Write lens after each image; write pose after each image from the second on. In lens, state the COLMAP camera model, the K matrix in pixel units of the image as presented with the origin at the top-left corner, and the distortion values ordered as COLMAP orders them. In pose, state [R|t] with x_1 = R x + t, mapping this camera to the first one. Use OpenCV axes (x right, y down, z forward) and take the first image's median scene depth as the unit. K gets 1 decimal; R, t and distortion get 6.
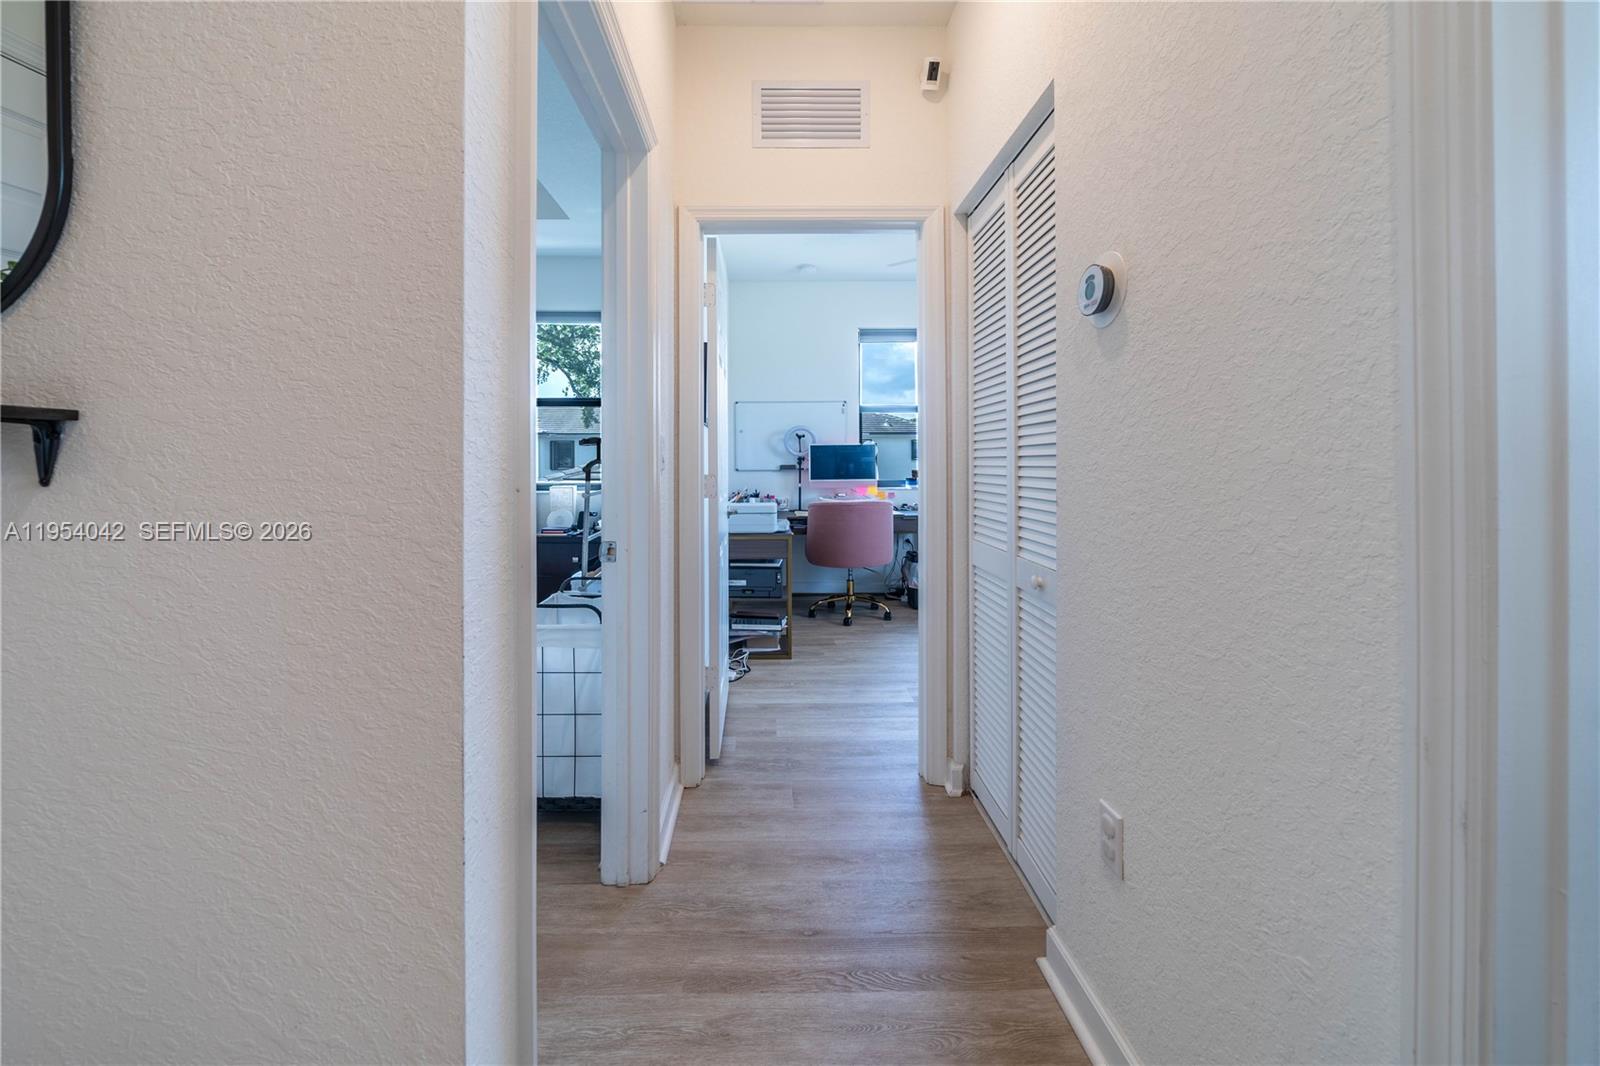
lens RADIAL K [[556.4, 0, 797.8], [0, 556.4, 527.0], [0, 0, 1]] dist [-0.000129, -0.000013]
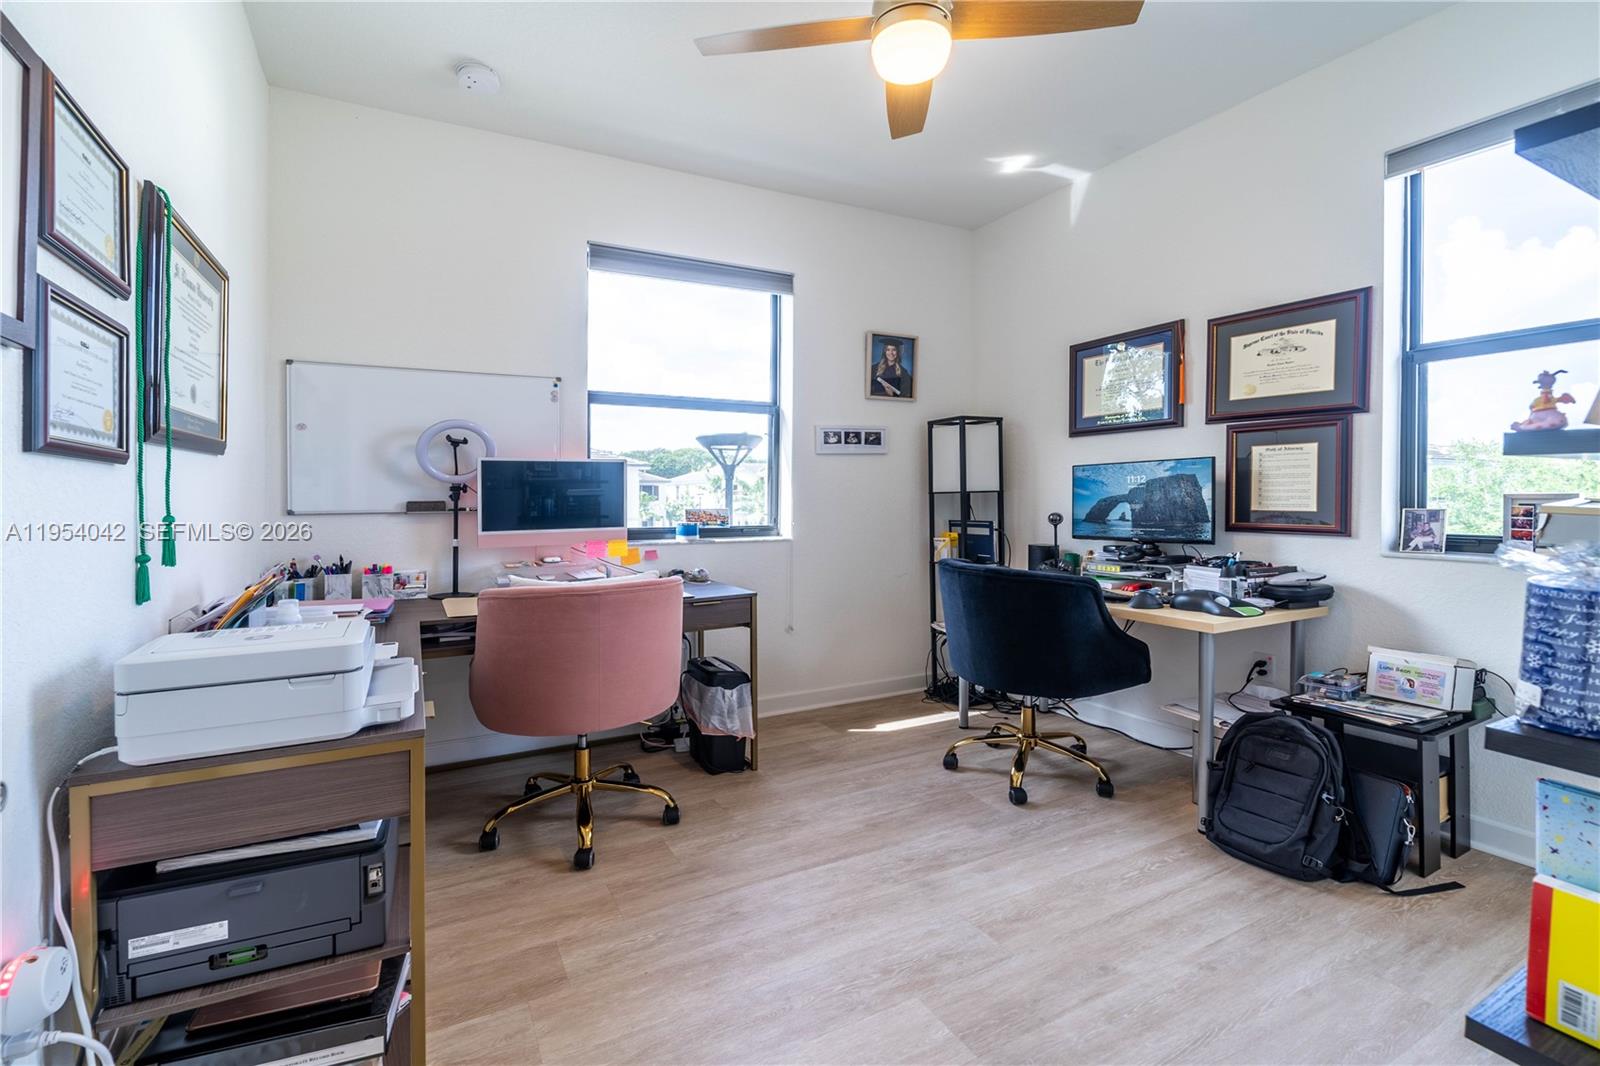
lens RADIAL K [[588.5, 0, 825.1], [0, 588.5, 499.4], [0, 0, 1]] dist [-0.009166, -0.000166]
pose [[0.843972, -0.000063, 0.536387, 0.001347], [0.061658, 0.993383, -0.096898, -0.045091], [-0.532831, 0.114851, 0.838391, 0.415433]]
